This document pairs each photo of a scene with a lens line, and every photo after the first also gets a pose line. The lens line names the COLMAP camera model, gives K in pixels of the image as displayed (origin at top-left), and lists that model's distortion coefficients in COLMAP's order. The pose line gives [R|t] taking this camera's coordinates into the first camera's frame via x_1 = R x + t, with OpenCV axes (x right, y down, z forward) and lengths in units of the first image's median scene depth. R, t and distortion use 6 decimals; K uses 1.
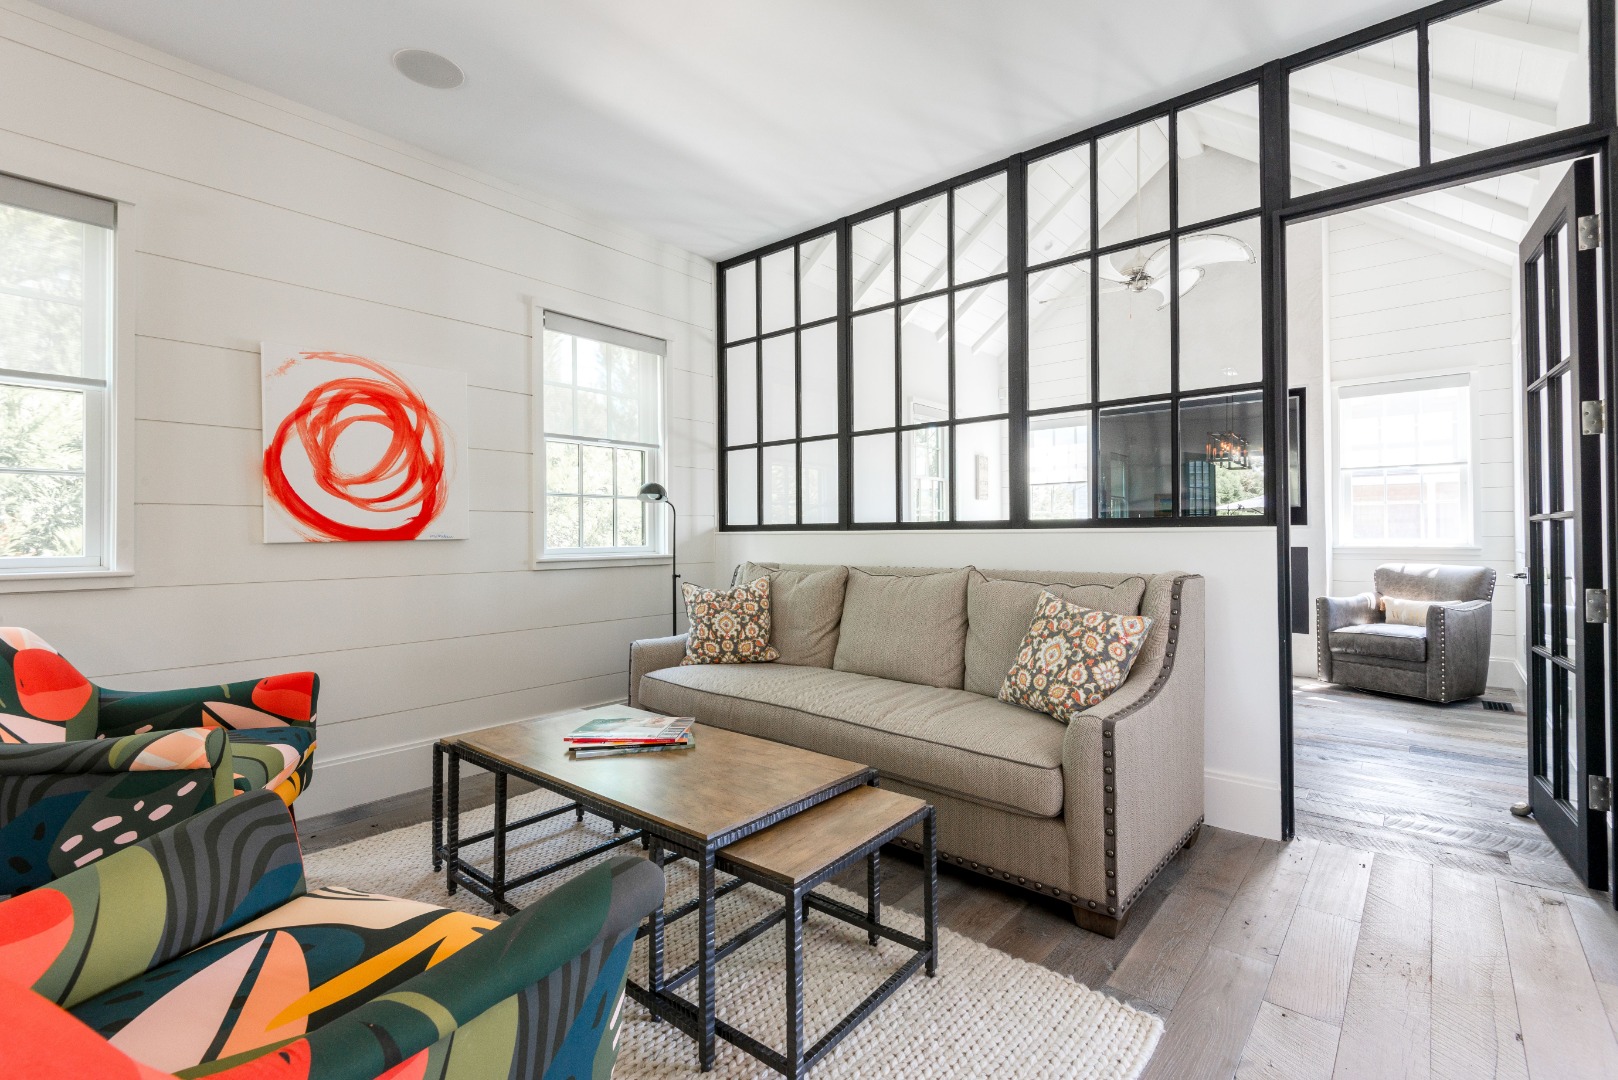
lens RADIAL K [[744.7, 0, 807.0], [0, 744.7, 533.2], [0, 0, 1]] dist [0.016986, -0.001479]
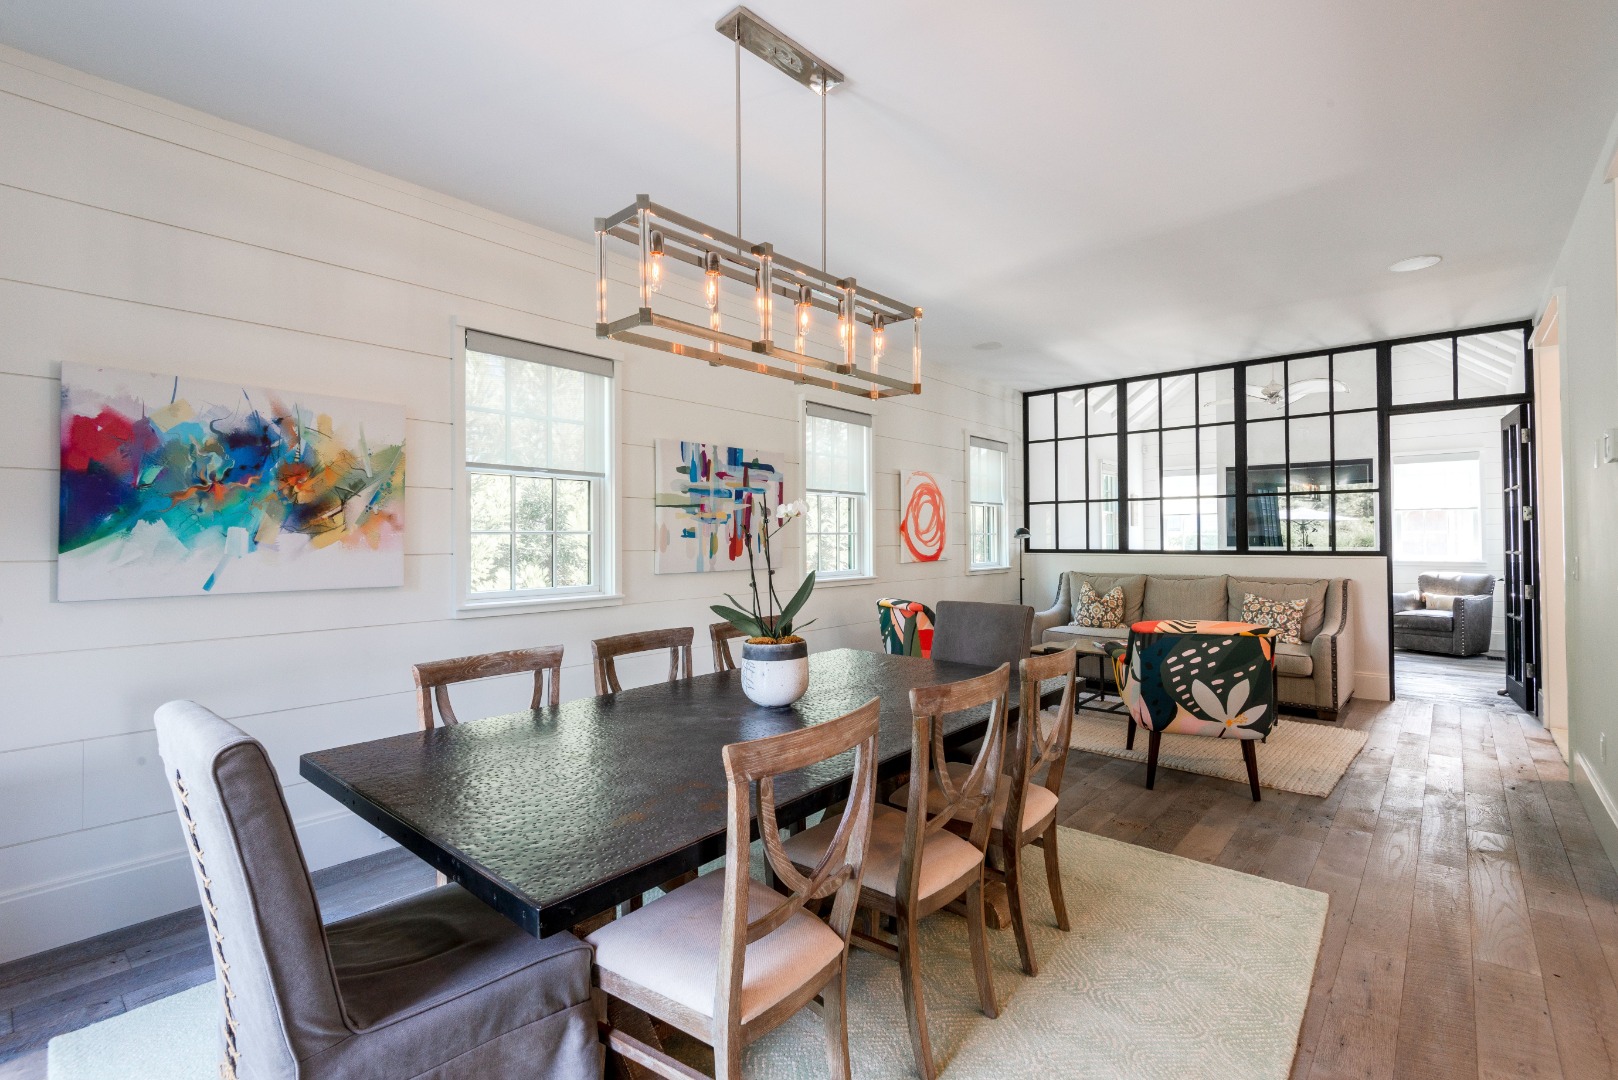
lens RADIAL K [[744.7, 0, 811.1], [0, 744.7, 534.6], [0, 0, 1]] dist [0.016986, -0.001479]
pose [[0.999967, 0.000255, -0.008067, -0.727039], [-0.000276, 0.999997, -0.002489, -0.047947], [0.008066, 0.002492, 0.999964, -0.845011]]
